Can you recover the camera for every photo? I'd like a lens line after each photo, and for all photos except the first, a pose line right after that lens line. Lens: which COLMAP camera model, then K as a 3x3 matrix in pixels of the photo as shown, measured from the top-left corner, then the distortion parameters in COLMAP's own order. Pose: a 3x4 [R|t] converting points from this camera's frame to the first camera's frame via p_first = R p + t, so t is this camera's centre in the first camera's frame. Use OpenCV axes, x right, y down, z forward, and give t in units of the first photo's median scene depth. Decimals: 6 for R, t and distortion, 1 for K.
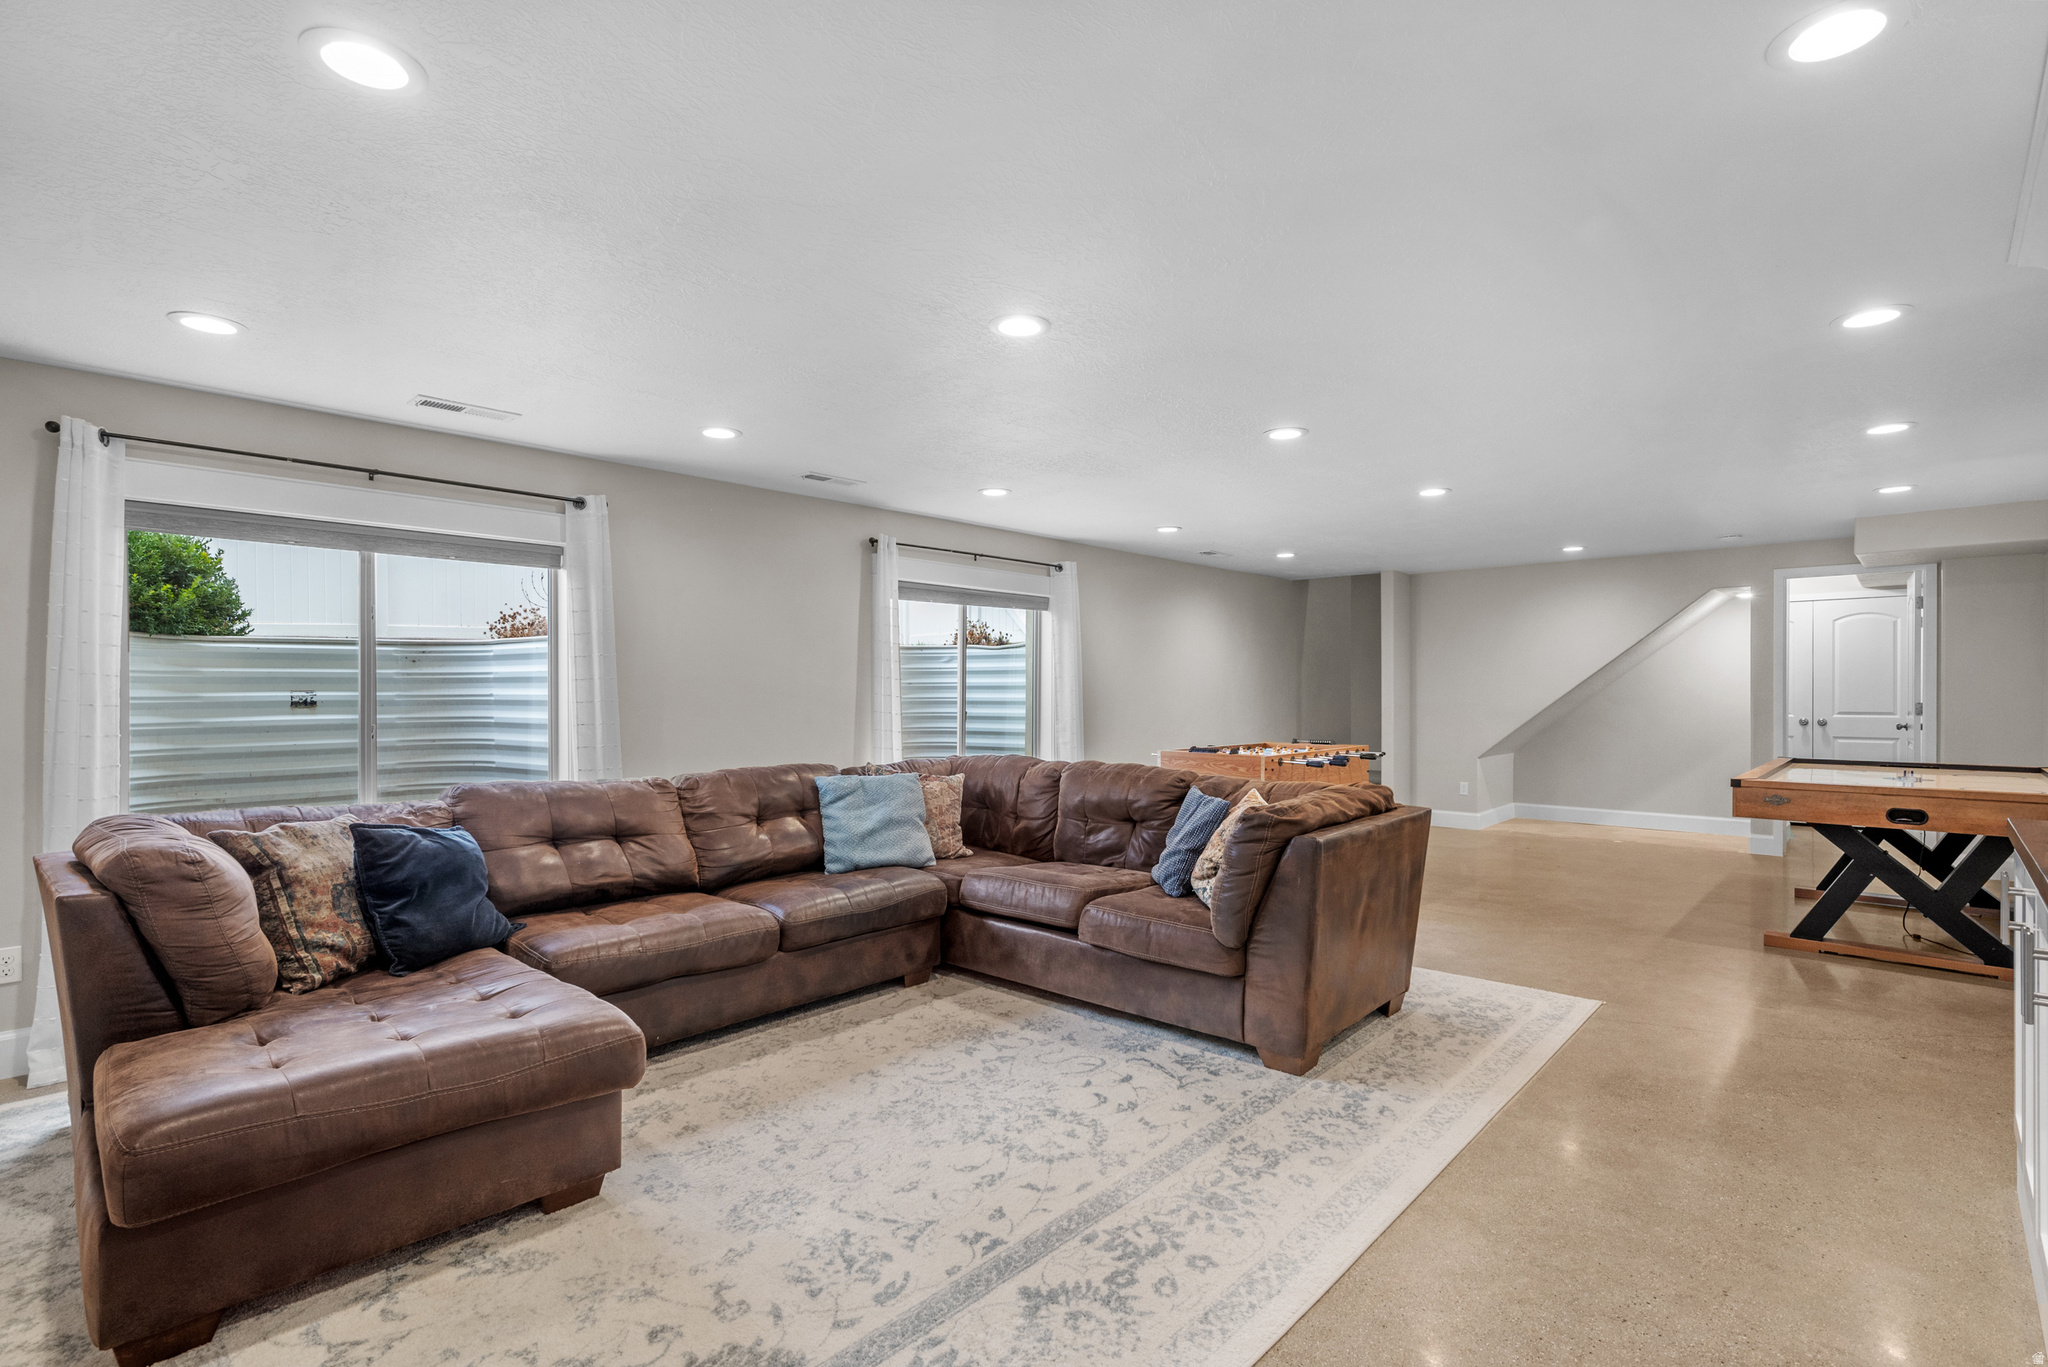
lens RADIAL K [[970.8, 0, 1085.2], [0, 970.8, 686.8], [0, 0, 1]] dist [0.057630, -0.000198]
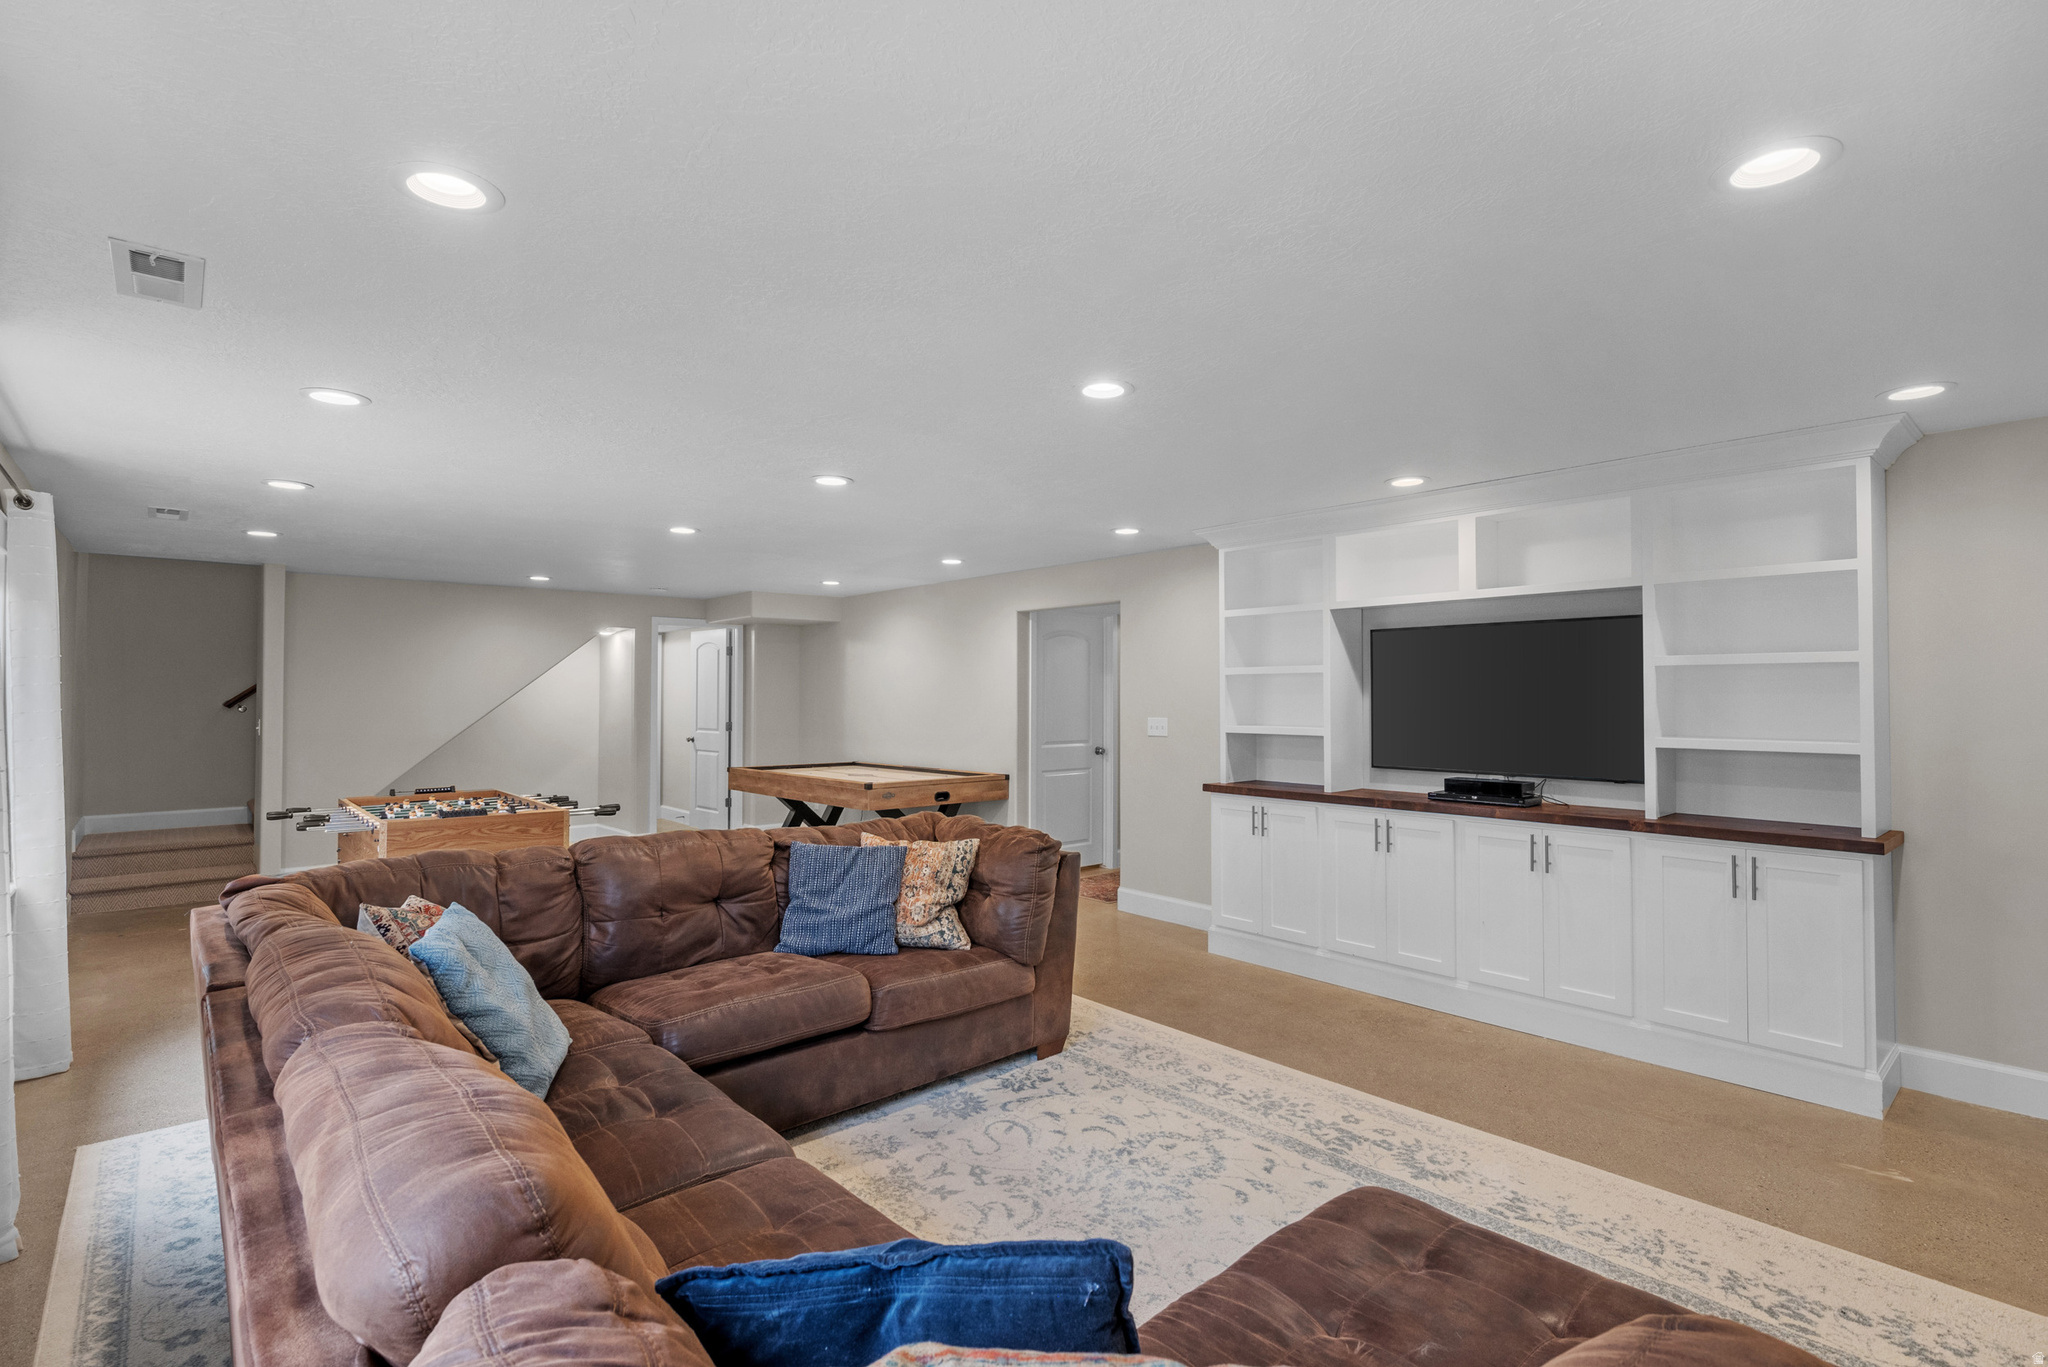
lens RADIAL K [[942.9, 0, 1021.8], [0, 942.9, 686.4], [0, 0, 1]] dist [0.001423, 0.000015]
pose [[0.143649, 0.016589, 0.989490, -0.674108], [-0.003520, 0.999862, -0.016252, -0.025094], [-0.989622, -0.001148, 0.143688, 0.627558]]
